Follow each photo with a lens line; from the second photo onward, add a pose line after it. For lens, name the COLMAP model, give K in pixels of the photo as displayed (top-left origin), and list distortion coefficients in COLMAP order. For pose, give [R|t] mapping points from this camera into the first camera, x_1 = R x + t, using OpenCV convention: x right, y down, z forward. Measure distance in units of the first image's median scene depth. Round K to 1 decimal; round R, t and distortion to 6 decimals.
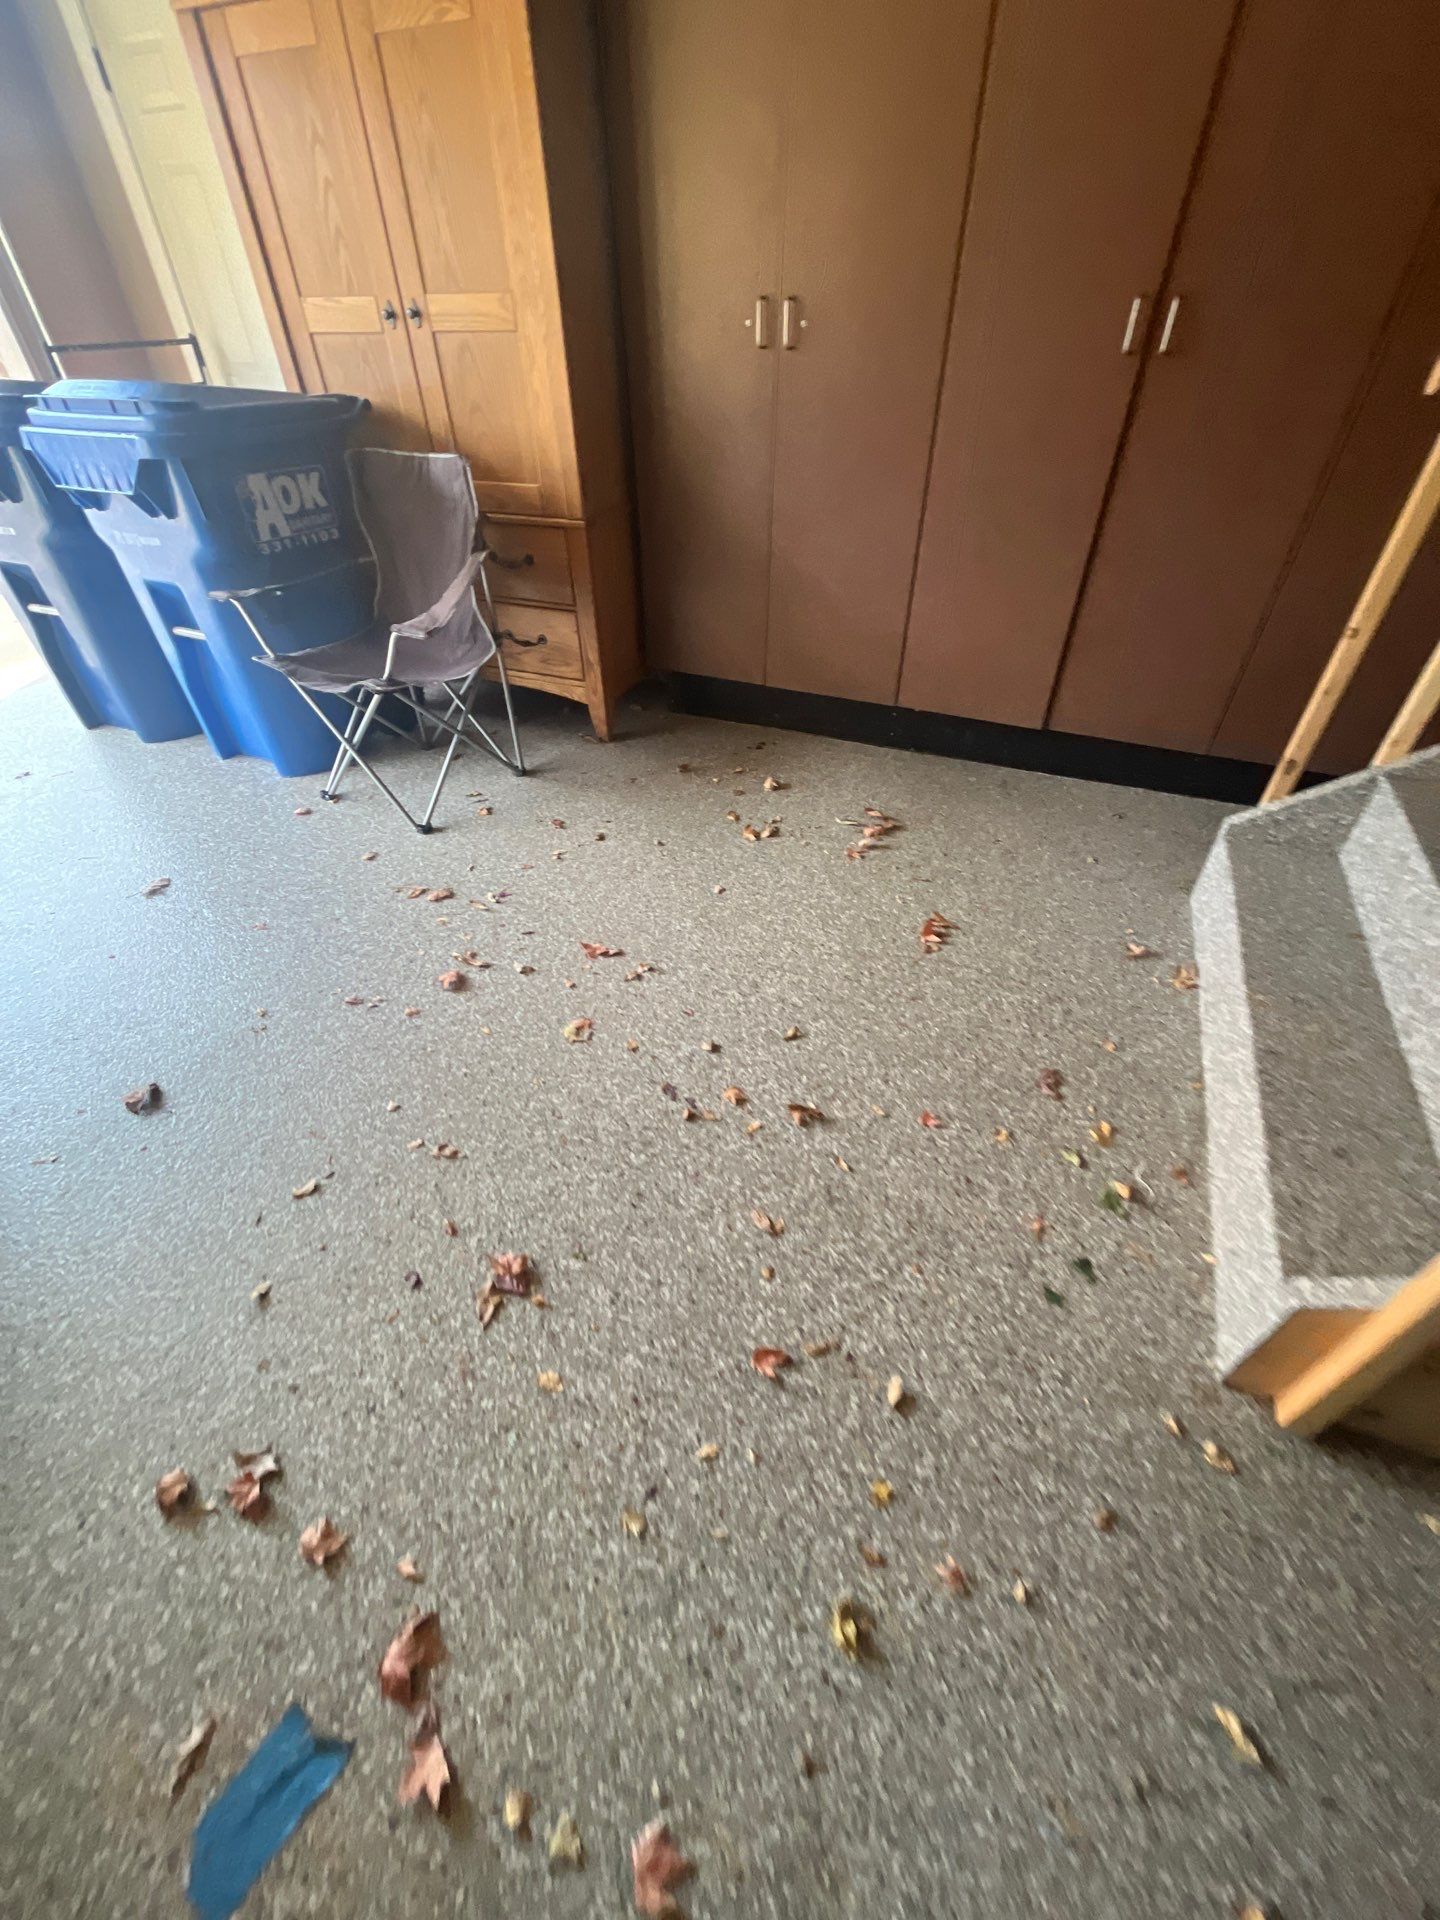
lens RADIAL K [[766.3, 0, 729.3], [0, 766.3, 957.9], [0, 0, 1]] dist [-0.005597, 0.000116]
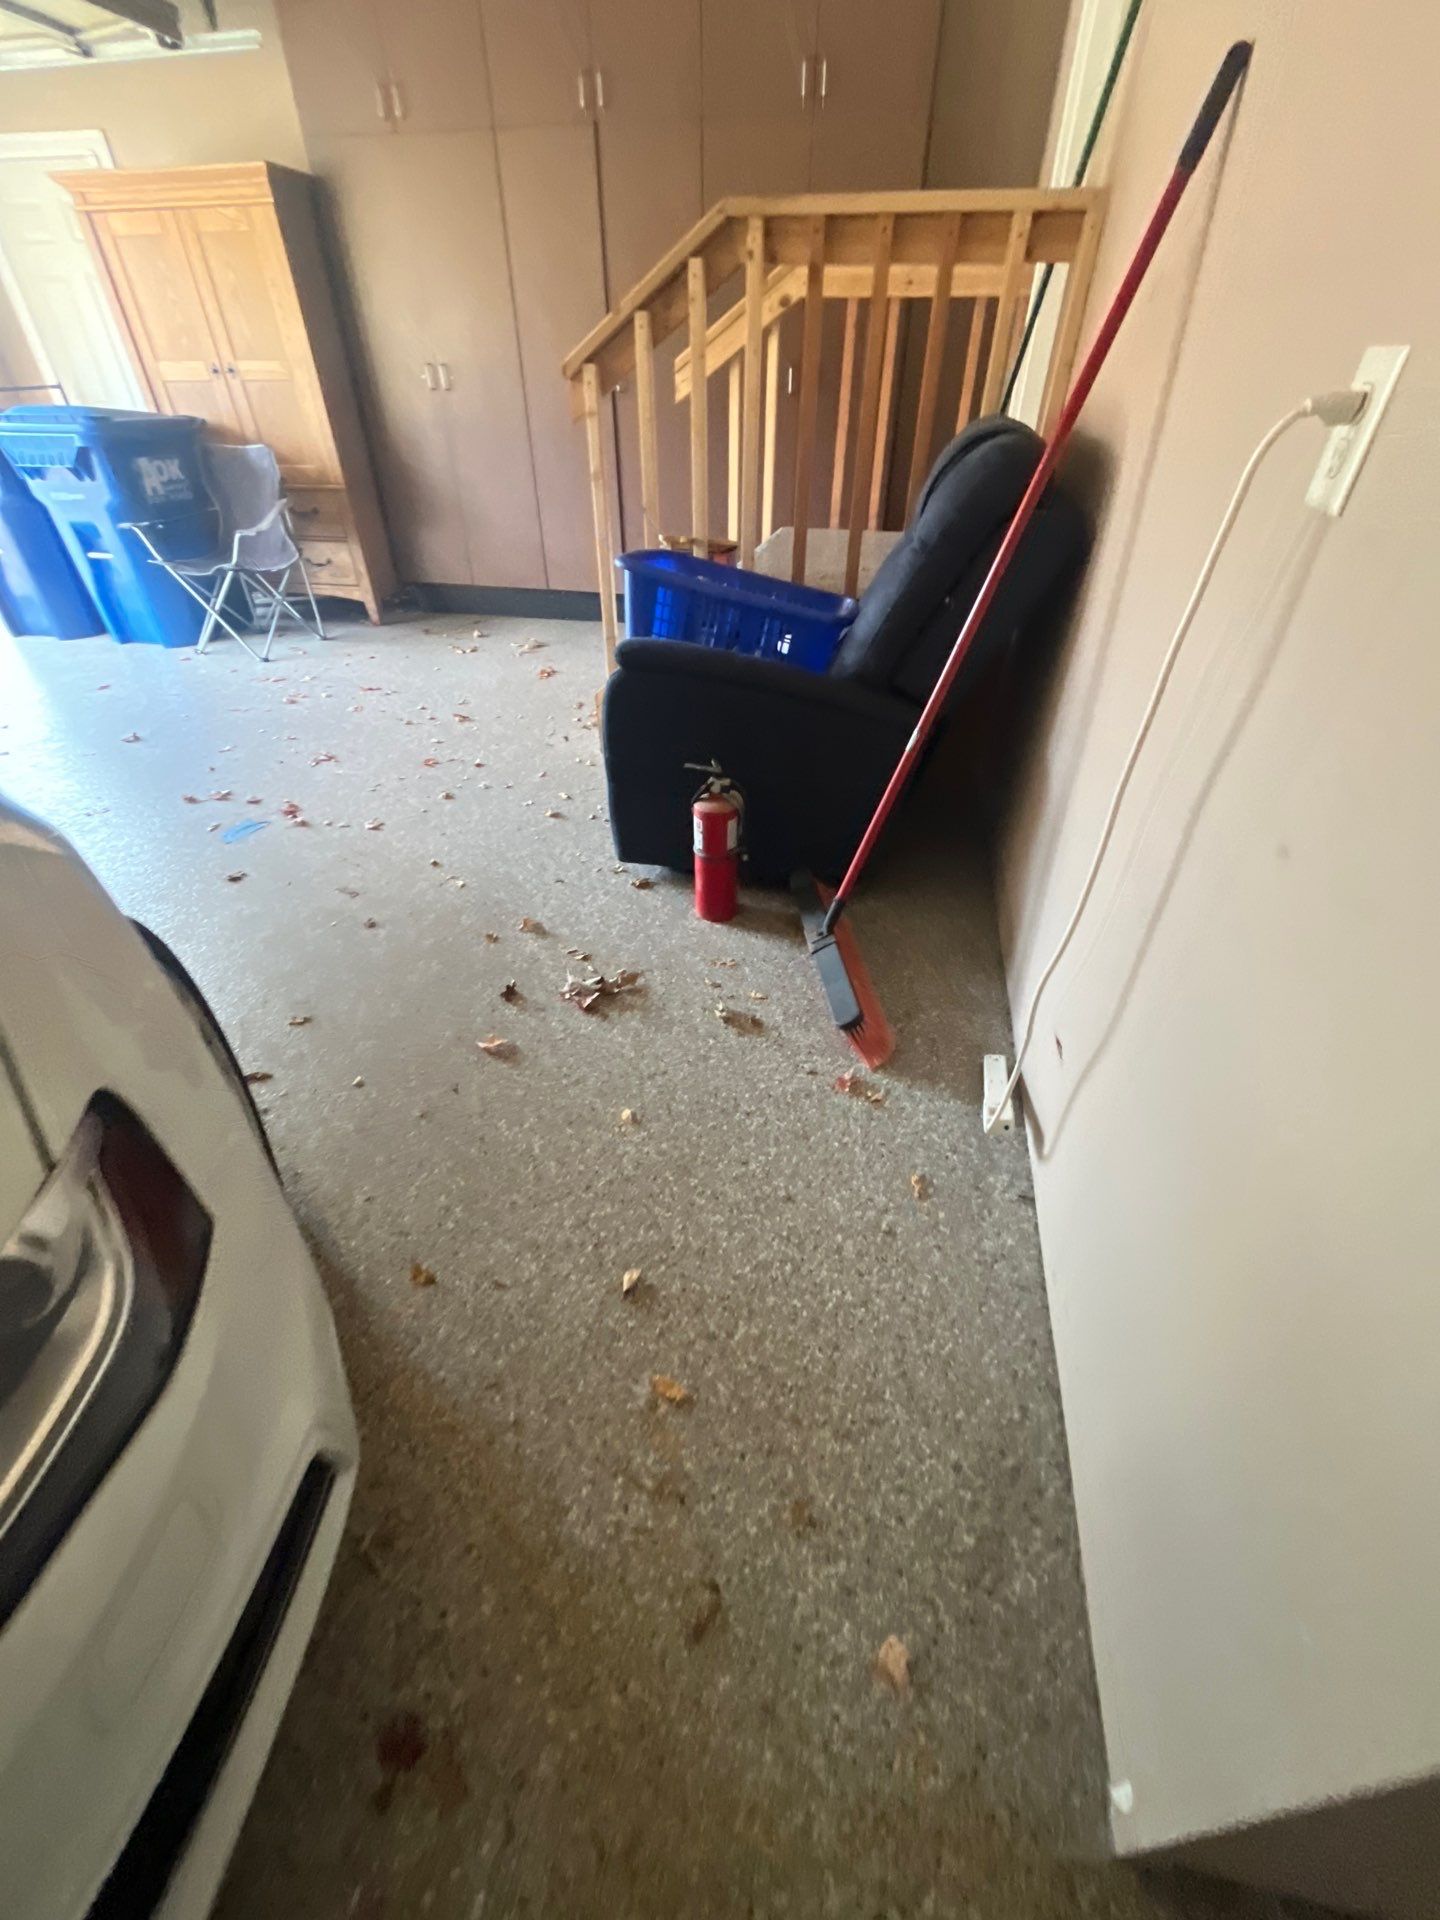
lens RADIAL K [[766.3, 0, 729.3], [0, 766.3, 957.9], [0, 0, 1]] dist [-0.005597, 0.000116]
pose [[0.980253, -0.112722, 0.162473, 0.284348], [0.120099, 0.992098, -0.036296, 0.716742], [-0.157098, 0.055092, 0.986045, -0.858337]]
